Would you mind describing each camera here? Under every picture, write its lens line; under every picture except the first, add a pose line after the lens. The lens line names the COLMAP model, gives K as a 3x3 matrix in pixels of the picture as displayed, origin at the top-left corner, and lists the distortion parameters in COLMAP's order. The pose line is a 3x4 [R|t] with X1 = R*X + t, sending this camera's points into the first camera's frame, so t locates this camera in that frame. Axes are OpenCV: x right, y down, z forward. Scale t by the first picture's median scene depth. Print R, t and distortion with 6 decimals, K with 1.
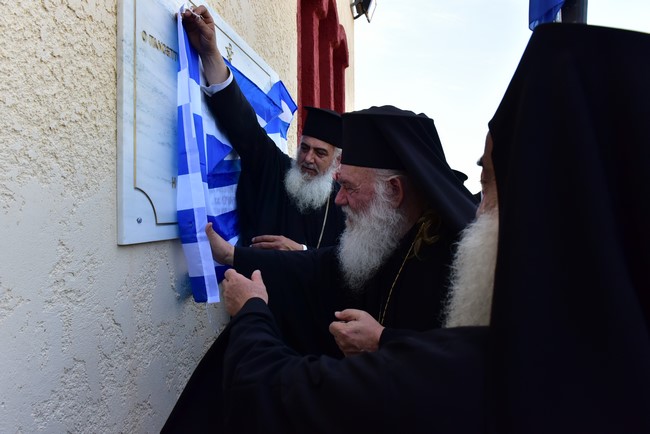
lens RADIAL K [[449.0, 0, 323.7], [0, 449.0, 216.7], [0, 0, 1]] dist [-0.012786, -0.004685]
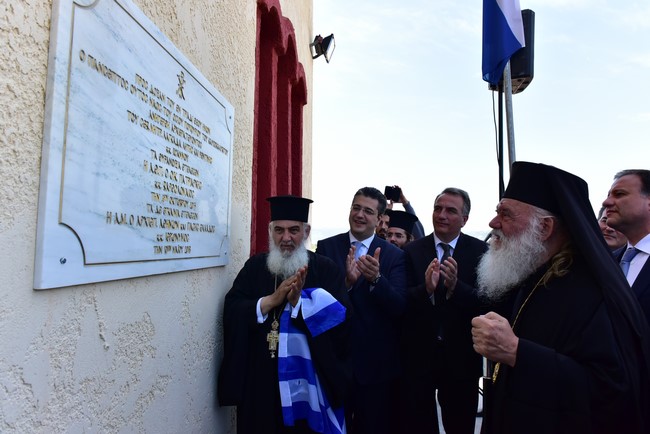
lens RADIAL K [[449.0, 0, 325.9], [0, 449.0, 215.6], [0, 0, 1]] dist [-0.012786, -0.004685]
pose [[0.994418, 0.024145, 0.102715, 0.004061], [-0.015688, 0.996479, -0.082356, -0.014872], [-0.104342, 0.080285, 0.991296, 0.079456]]
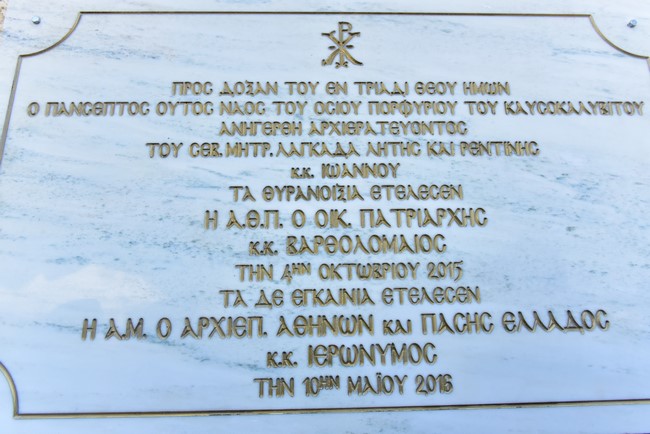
lens RADIAL K [[449.0, 0, 325.2], [0, 449.0, 217.8], [0, 0, 1]] dist [-0.012786, -0.004685]
pose [[0.219127, -0.287707, -0.932313, 0.265476], [0.003531, 0.955764, -0.294114, -0.051953], [0.975690, 0.061156, 0.210450, 1.282864]]
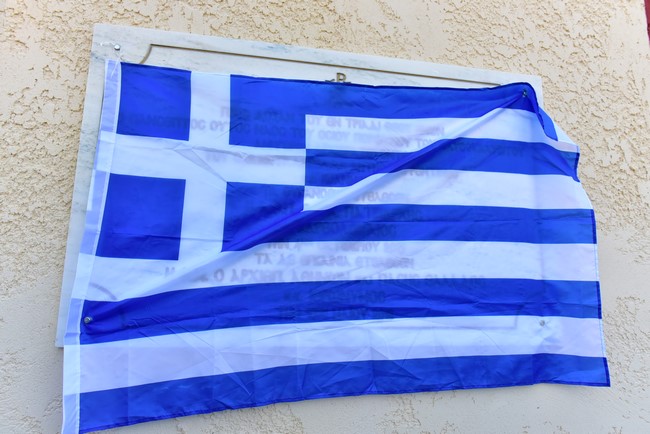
lens RADIAL K [[449.0, 0, 325.7], [0, 449.0, 216.4], [0, 0, 1]] dist [-0.012786, -0.004685]
pose [[0.368302, -0.175697, -0.912954, 0.567846], [-0.028372, 0.979399, -0.199931, -0.028122], [0.929273, 0.099537, 0.355729, 1.077647]]
